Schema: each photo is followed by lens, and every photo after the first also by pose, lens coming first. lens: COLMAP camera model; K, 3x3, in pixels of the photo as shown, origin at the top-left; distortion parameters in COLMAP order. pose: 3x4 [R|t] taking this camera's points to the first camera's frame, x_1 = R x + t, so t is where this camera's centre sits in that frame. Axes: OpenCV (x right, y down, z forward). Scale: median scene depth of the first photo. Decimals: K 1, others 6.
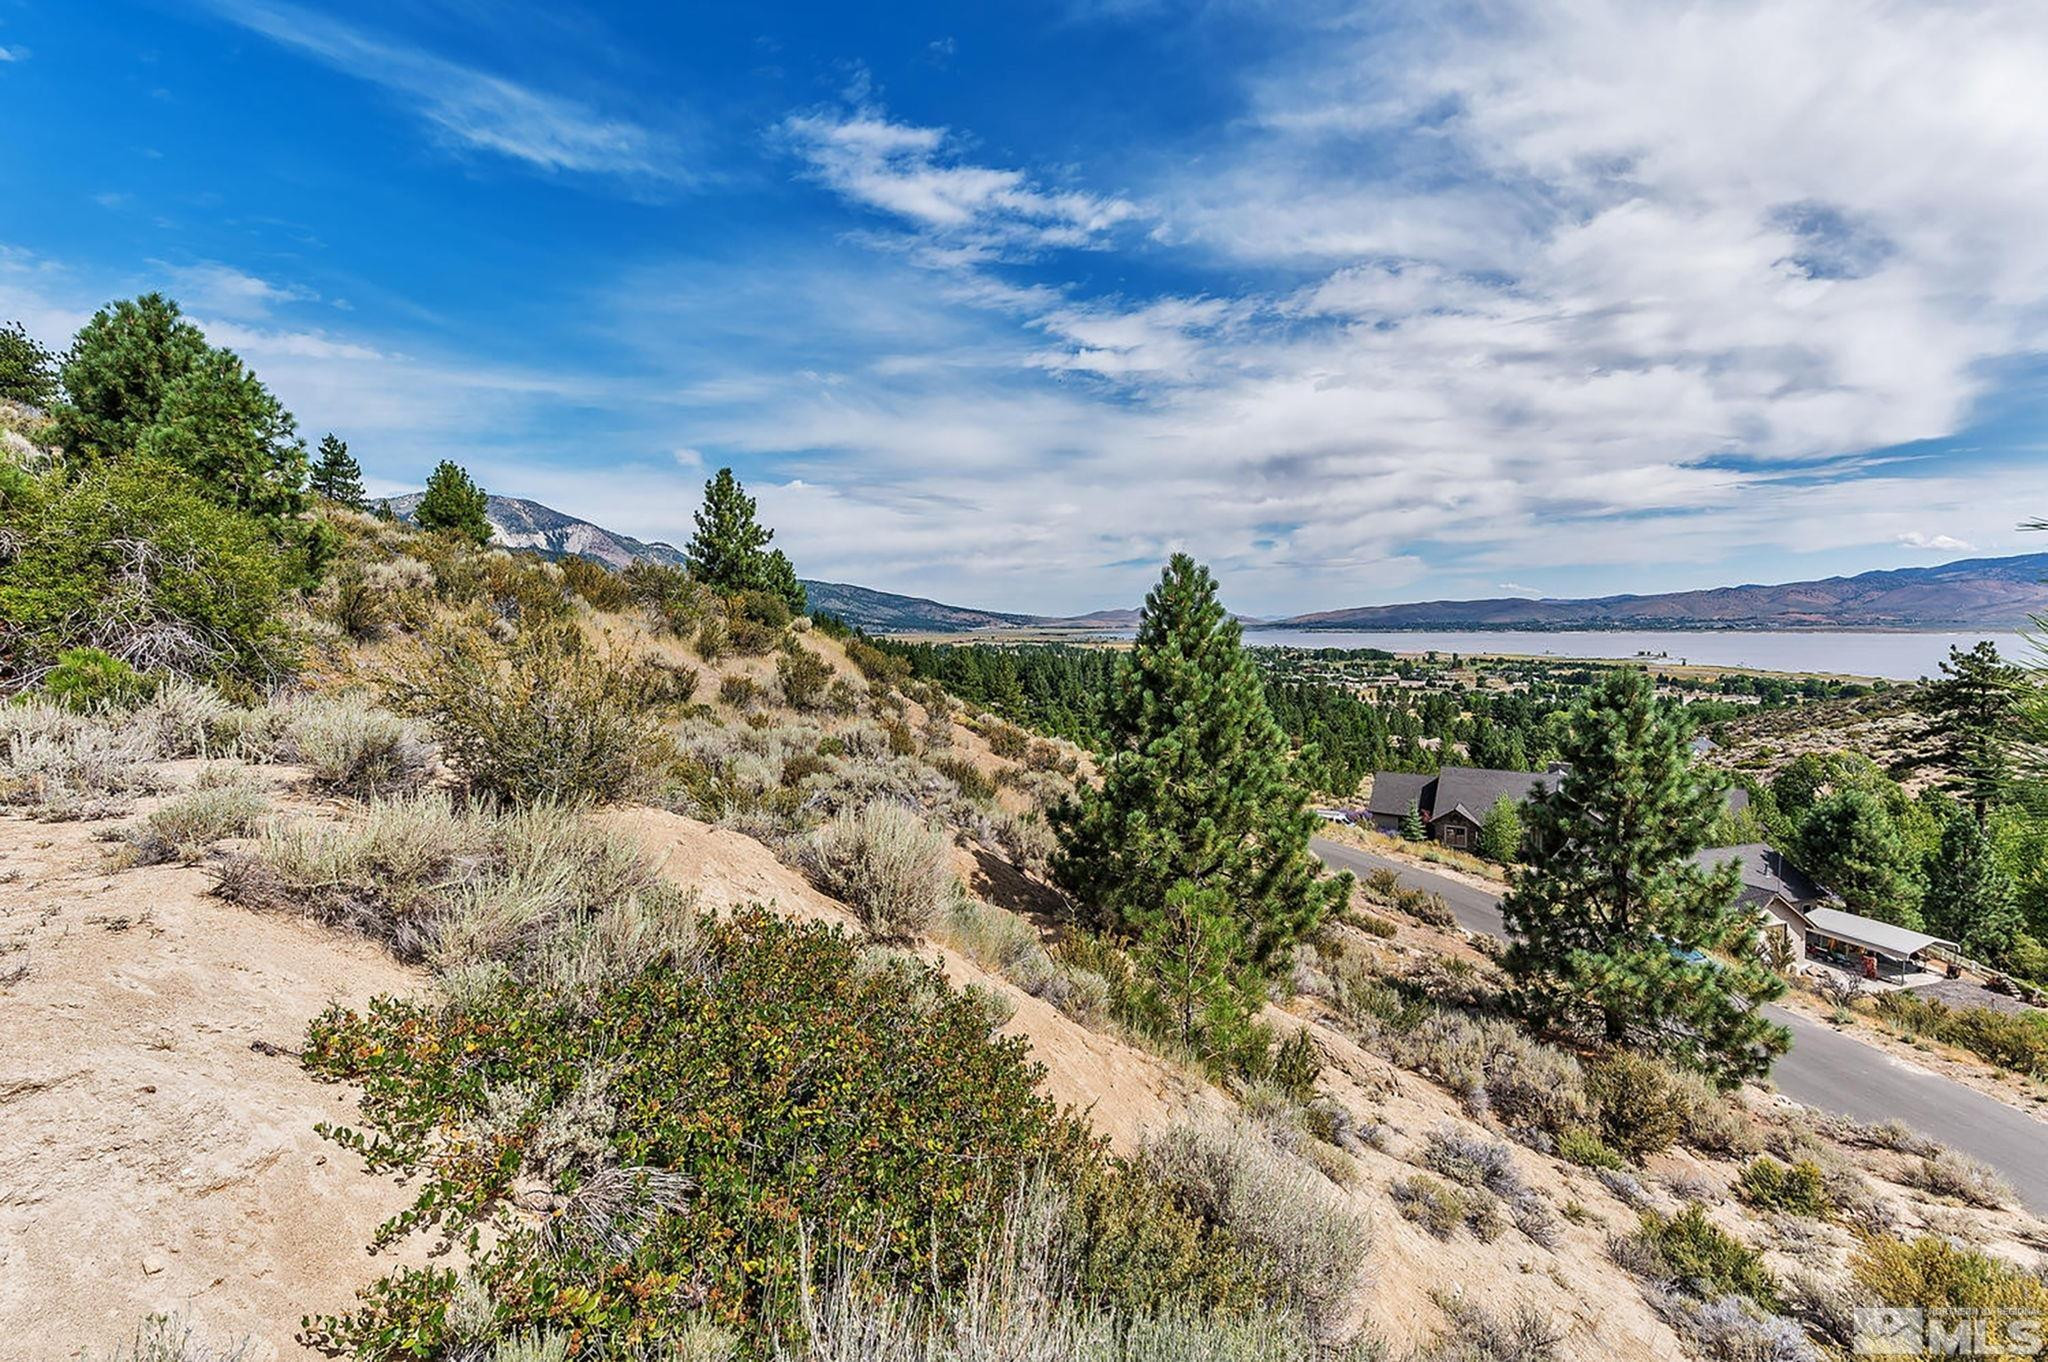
lens RADIAL K [[851.0, 0, 1026.6], [0, 851.0, 667.1], [0, 0, 1]] dist [0.013248, -0.000095]
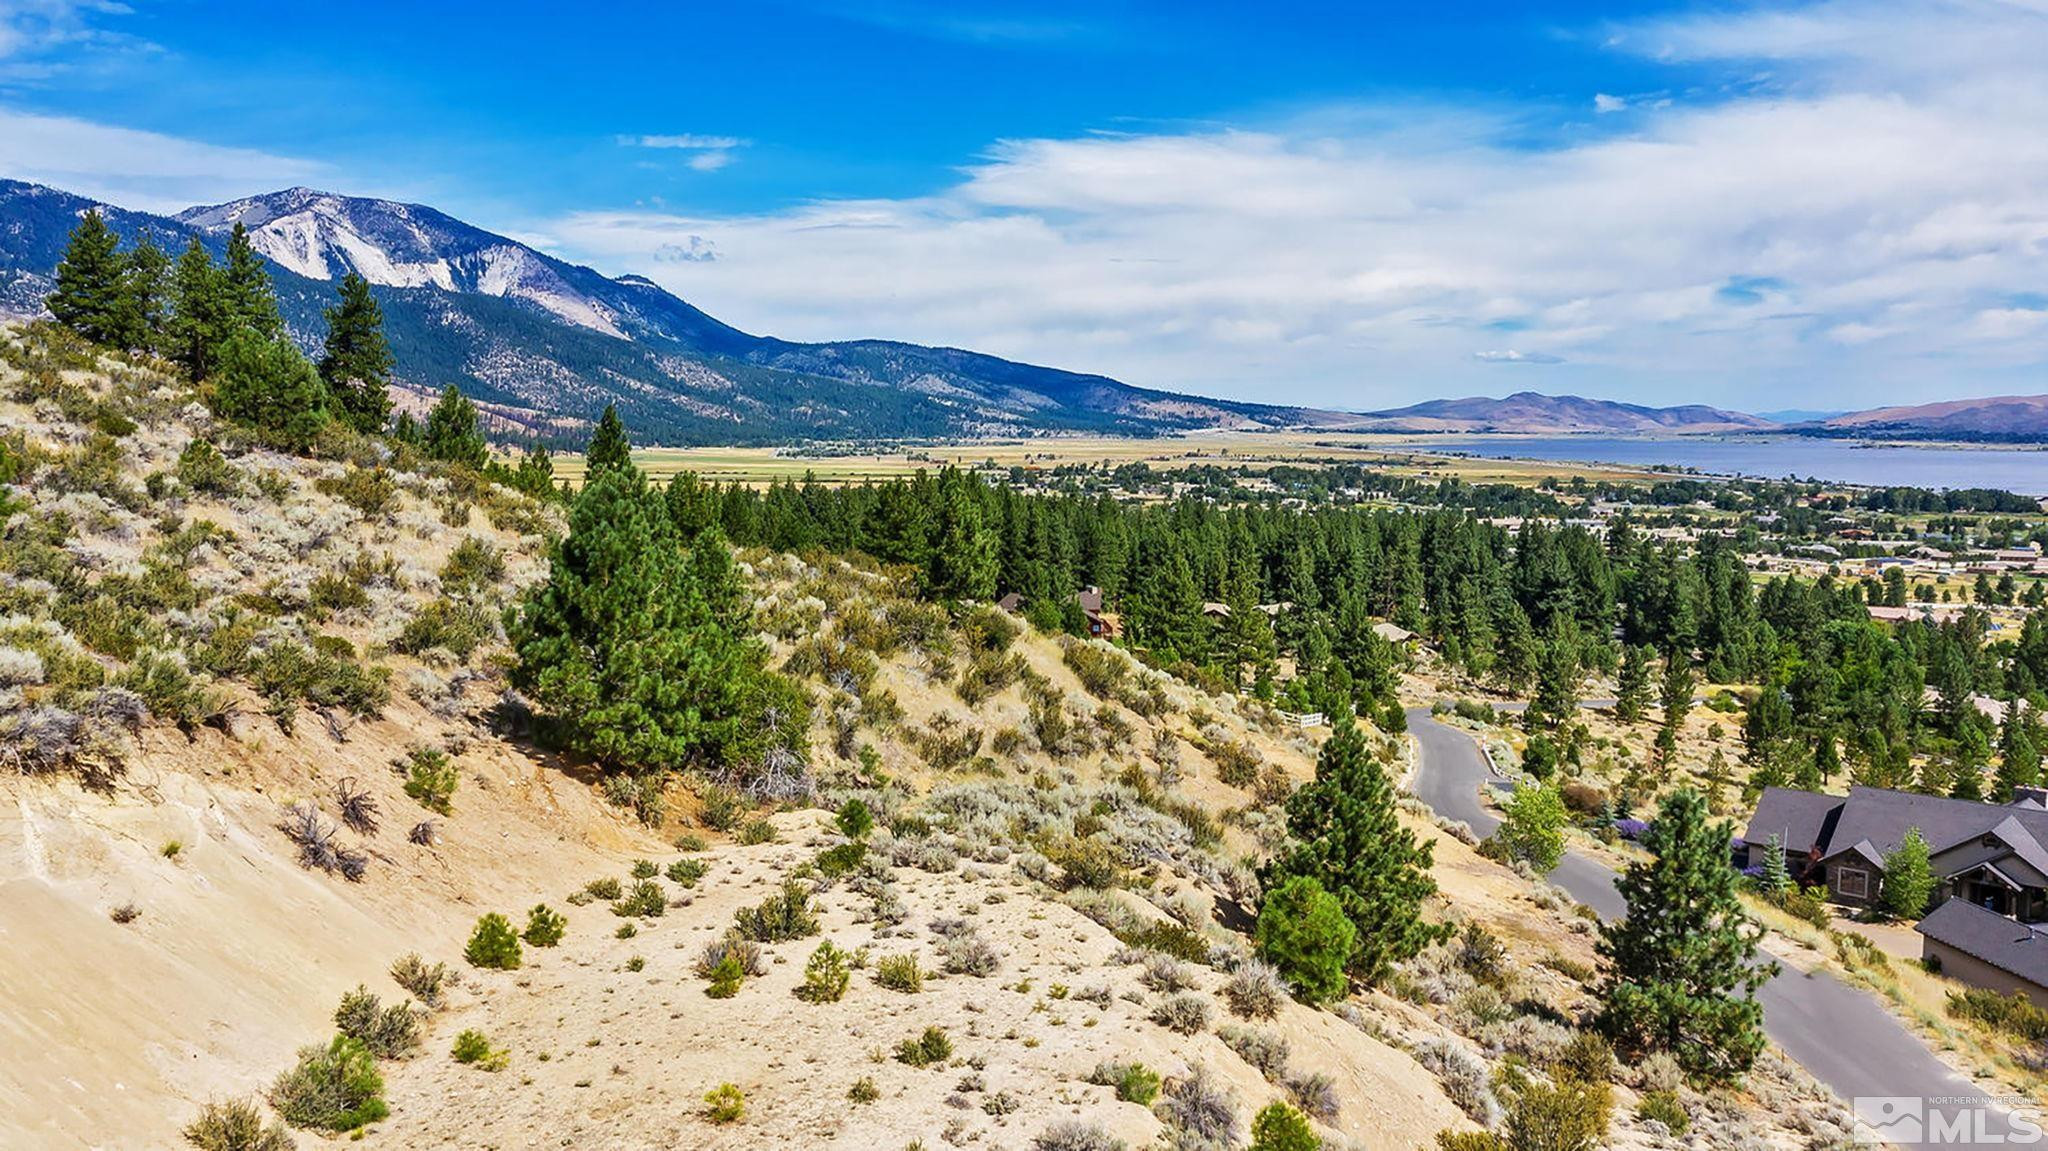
lens RADIAL K [[1600.9, 0, 987.7], [0, 1600.9, 568.7], [0, 0, 1]] dist [-0.009009, -0.007950]
pose [[0.982661, 0.023696, -0.183892, 0.004396], [-0.016034, 0.998945, 0.043043, -0.032322], [0.184718, -0.039349, 0.982004, -0.125145]]
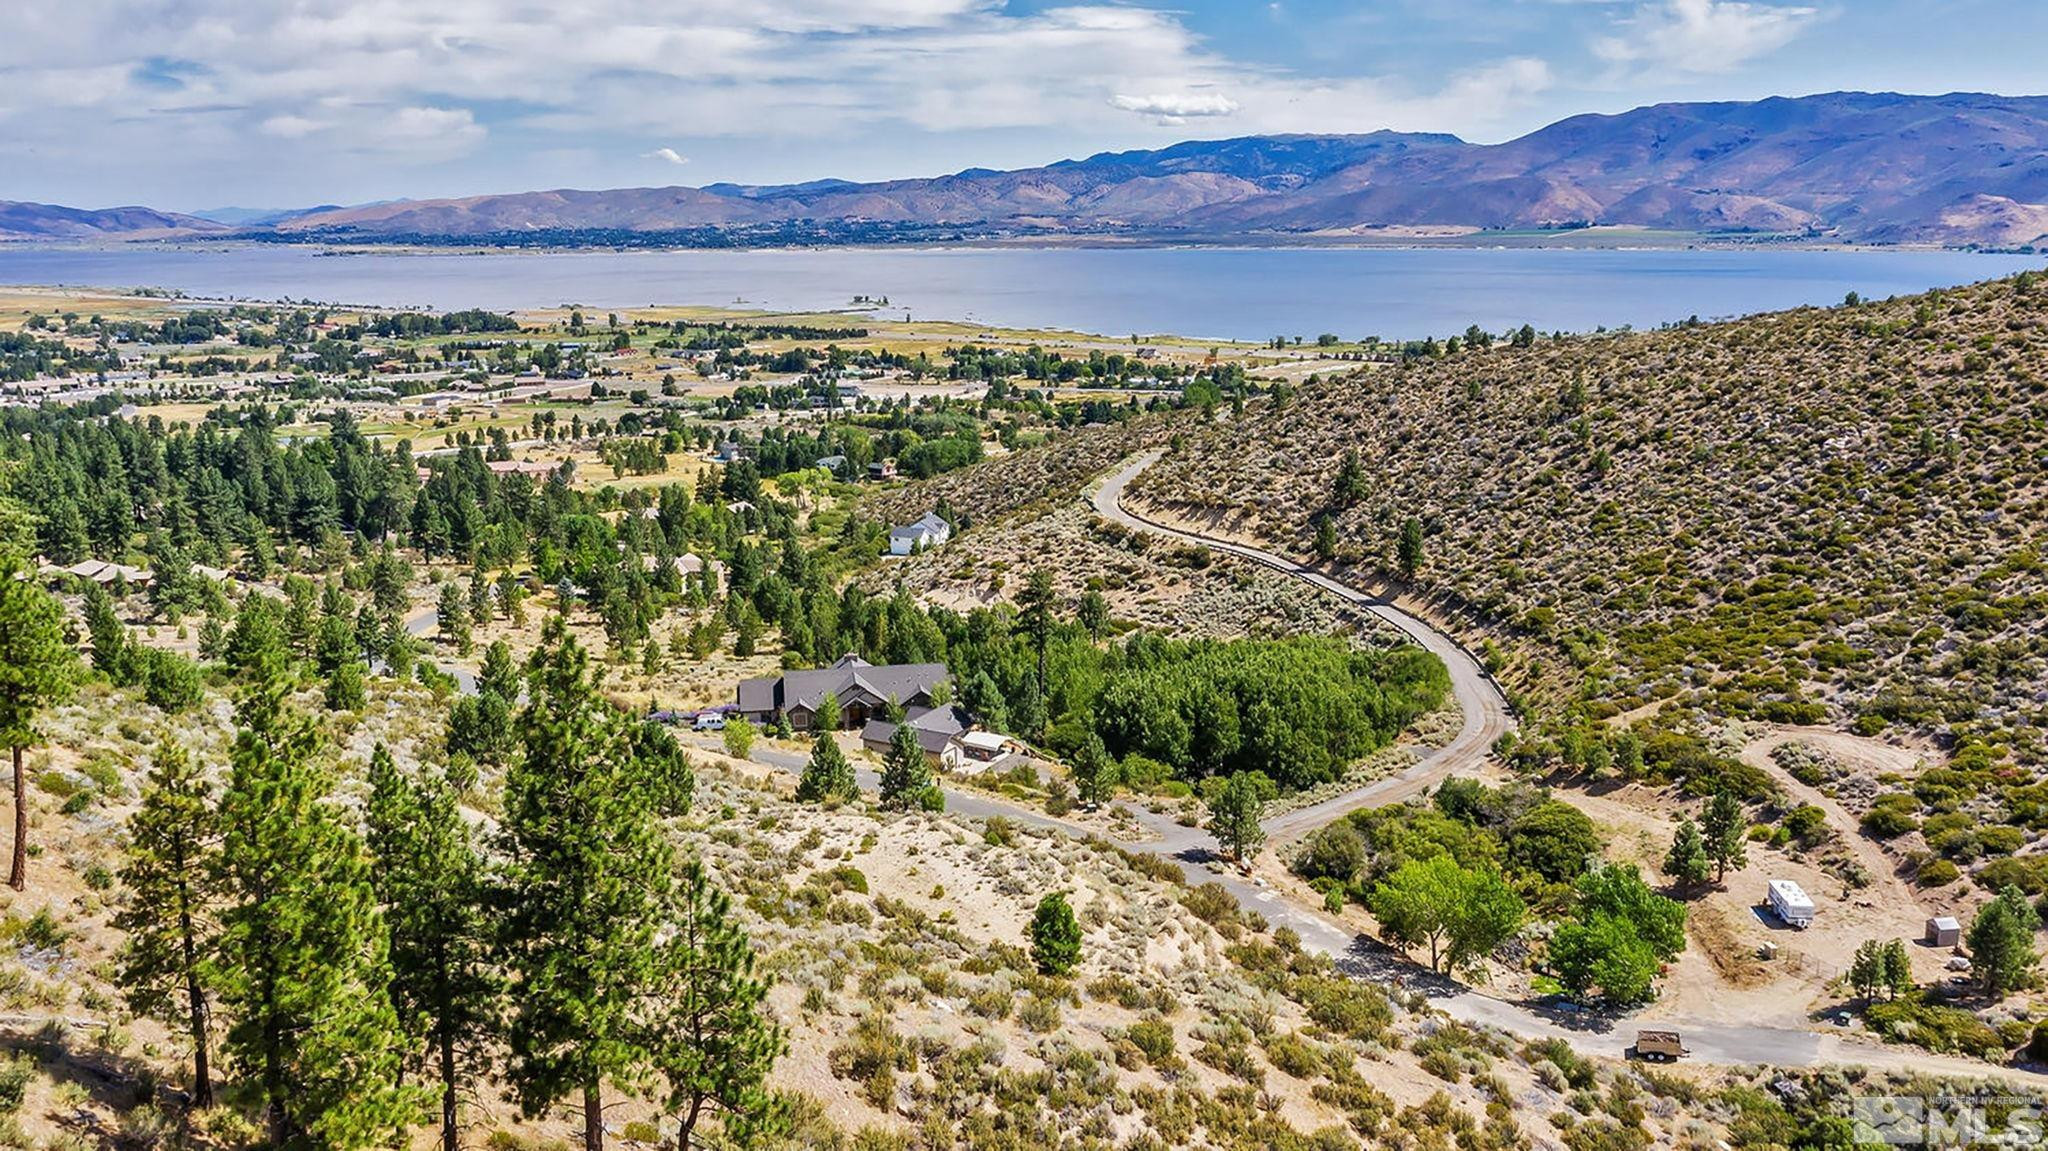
lens RADIAL K [[1617.5, 0, 1024.3], [0, 1617.5, 571.1], [0, 0, 1]] dist [-0.001102, 0.011329]
pose [[0.747944, -0.146960, 0.647289, -0.271819], [0.040407, 0.983454, 0.176591, -0.147913], [-0.662531, -0.105925, 0.741507, -0.363359]]
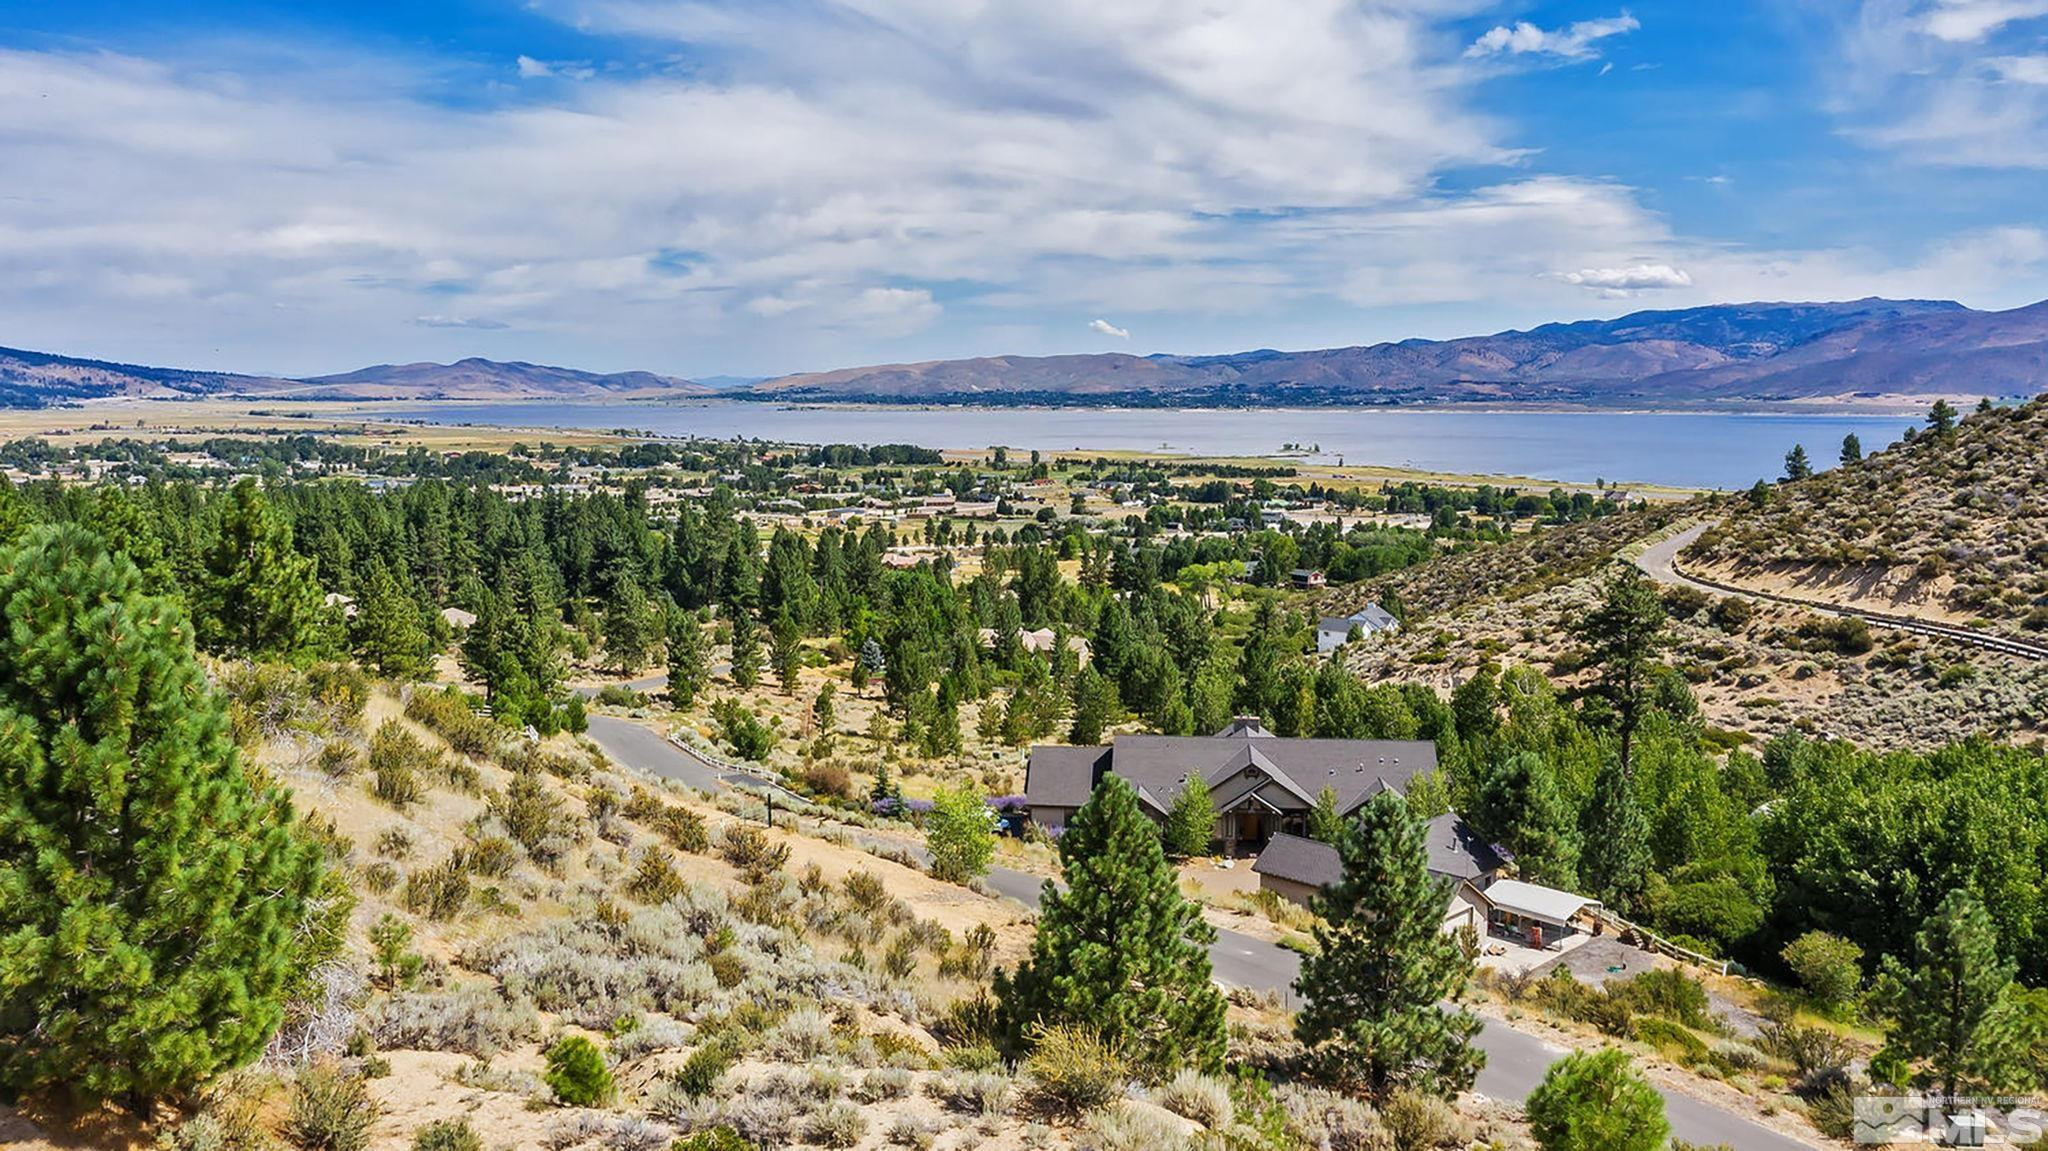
lens RADIAL K [[1617.5, 0, 1024.3], [0, 1617.5, 571.1], [0, 0, 1]] dist [-0.001102, 0.011329]
pose [[0.894675, -0.047325, 0.444204, -0.058416], [0.020192, 0.997640, 0.065619, -0.034854], [-0.446262, -0.049738, 0.893519, -0.062026]]
